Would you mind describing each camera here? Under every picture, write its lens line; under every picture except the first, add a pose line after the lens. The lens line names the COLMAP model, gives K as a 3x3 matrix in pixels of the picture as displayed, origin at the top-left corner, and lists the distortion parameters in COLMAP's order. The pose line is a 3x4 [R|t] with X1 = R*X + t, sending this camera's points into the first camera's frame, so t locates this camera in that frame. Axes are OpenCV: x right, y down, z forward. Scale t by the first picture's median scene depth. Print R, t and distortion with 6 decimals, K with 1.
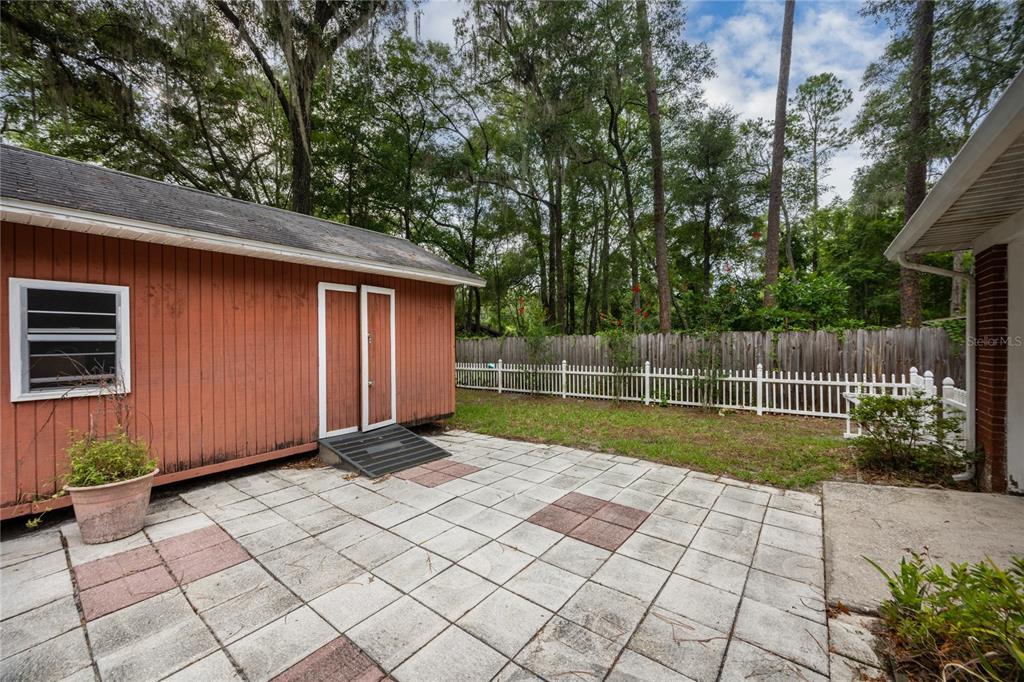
lens RADIAL K [[389.7, 0, 515.2], [0, 389.7, 342.6], [0, 0, 1]] dist [-0.012381, -0.000030]
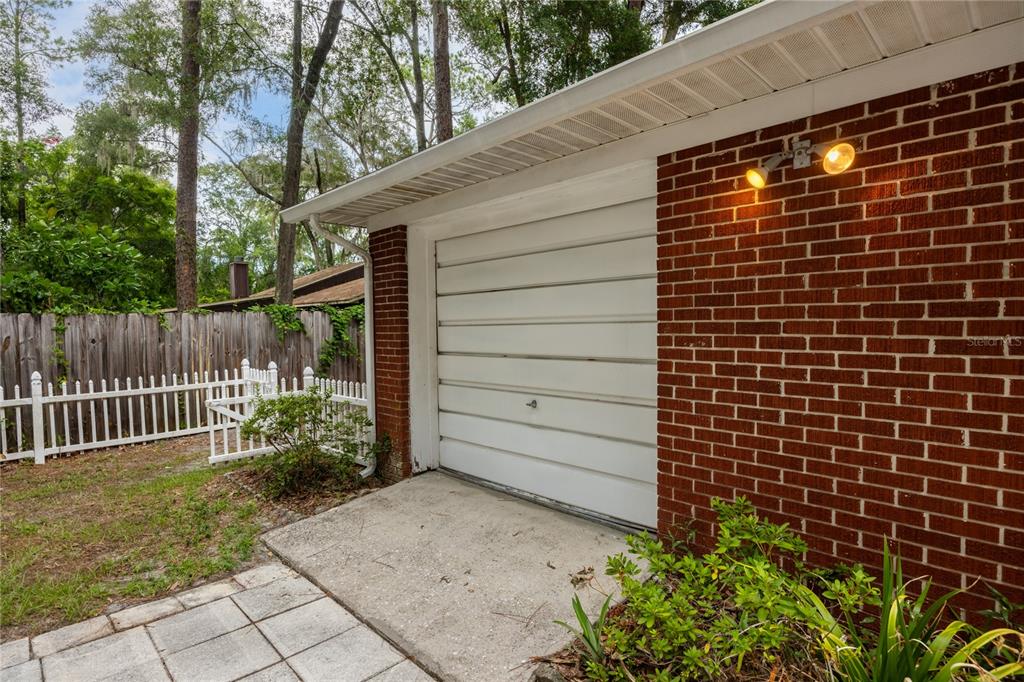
lens RADIAL K [[521.1, 0, 512.0], [0, 521.1, 341.0], [0, 0, 1]] dist [-0.012828, -0.000086]
pose [[0.130079, -0.030259, 0.991042, -0.015254], [0.018952, 0.999427, 0.028027, 0.005193], [-0.991322, 0.015136, 0.130578, 0.390975]]
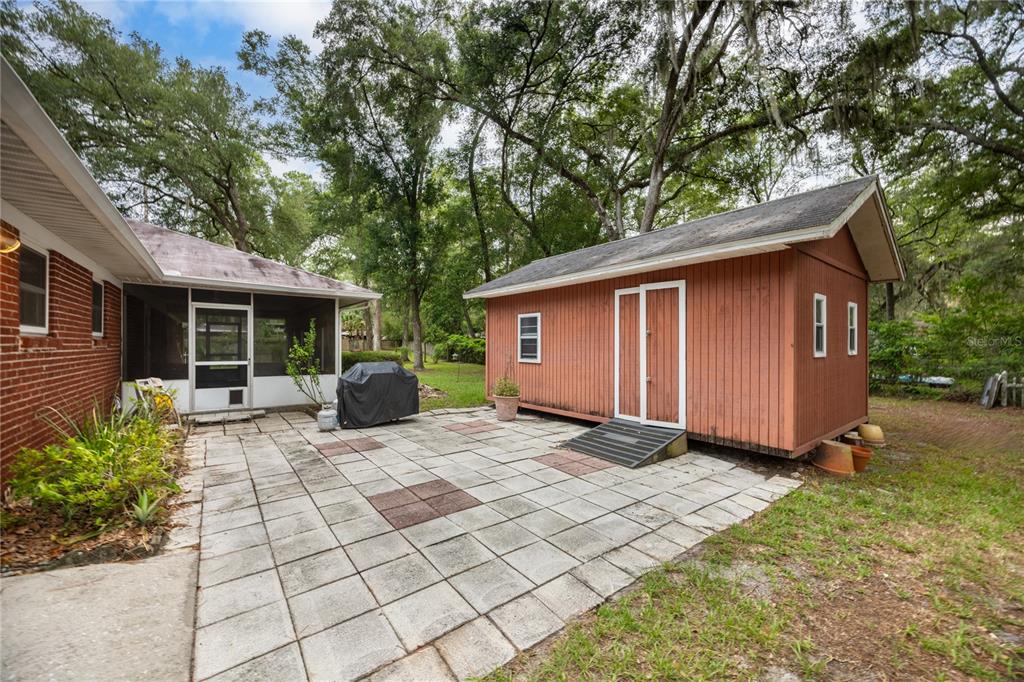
lens RADIAL K [[389.7, 0, 515.2], [0, 389.7, 342.6], [0, 0, 1]] dist [-0.012381, -0.000030]
pose [[-0.247657, 0.001029, -0.968847, 0.801733], [-0.007601, 0.999967, 0.003005, 0.009485], [0.968818, 0.008108, -0.247641, 1.042066]]
